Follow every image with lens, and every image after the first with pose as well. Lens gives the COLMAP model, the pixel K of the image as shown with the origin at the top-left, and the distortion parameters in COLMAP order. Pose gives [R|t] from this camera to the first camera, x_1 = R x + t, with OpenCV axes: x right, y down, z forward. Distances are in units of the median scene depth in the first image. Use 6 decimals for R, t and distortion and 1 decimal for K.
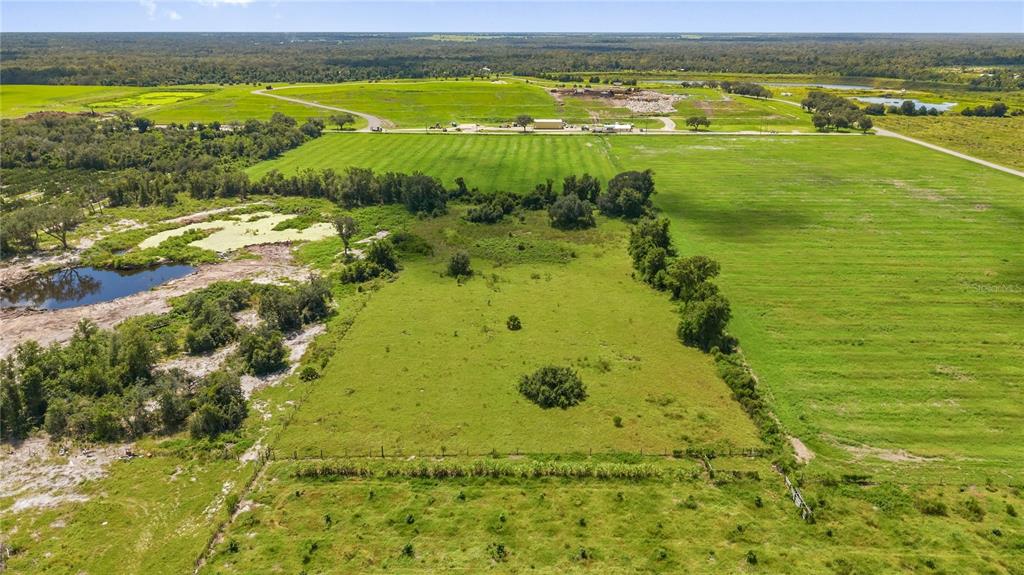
lens RADIAL K [[698.0, 0, 511.2], [0, 698.0, 286.8], [0, 0, 1]] dist [0.022828, -0.015209]
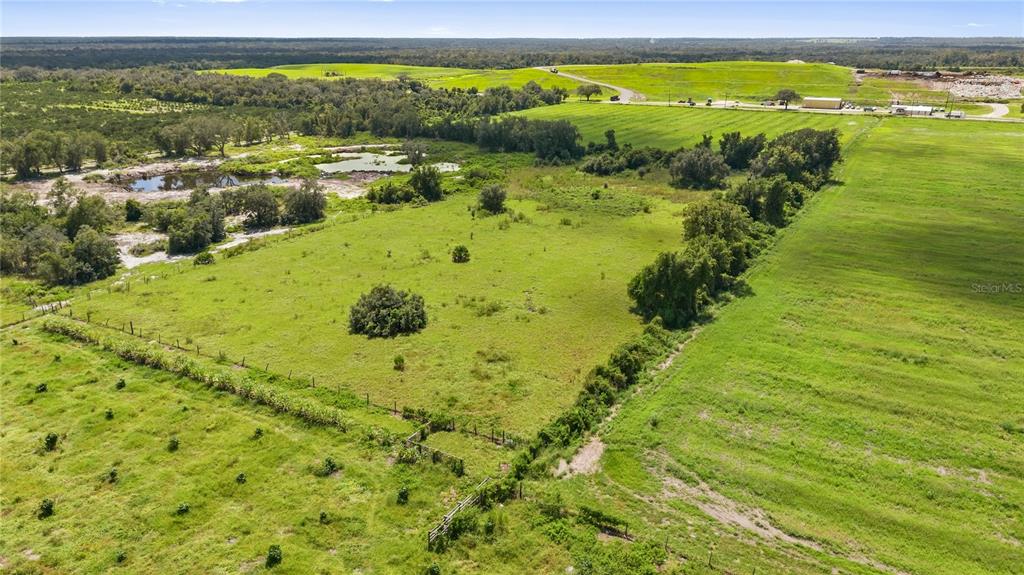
lens RADIAL K [[698.0, 0, 511.1], [0, 698.0, 286.1], [0, 0, 1]] dist [0.022828, -0.015209]
pose [[0.875078, 0.160013, -0.456764, 0.249057], [-0.165452, 0.985810, 0.028371, 0.032066], [0.454822, 0.050746, 0.889135, 0.173480]]
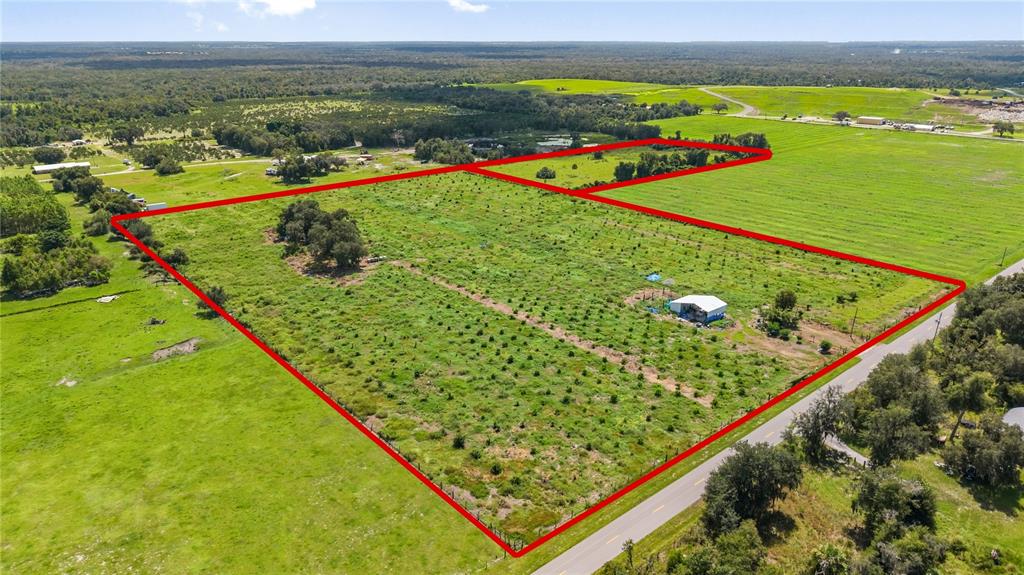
lens RADIAL K [[698.0, 0, 512.3], [0, 698.0, 288.5], [0, 0, 1]] dist [0.022828, -0.015209]
pose [[0.673107, 0.243089, -0.698452, 0.979108], [-0.251093, 0.963452, 0.093338, 0.168856], [0.695615, 0.112550, 0.709544, -0.508452]]
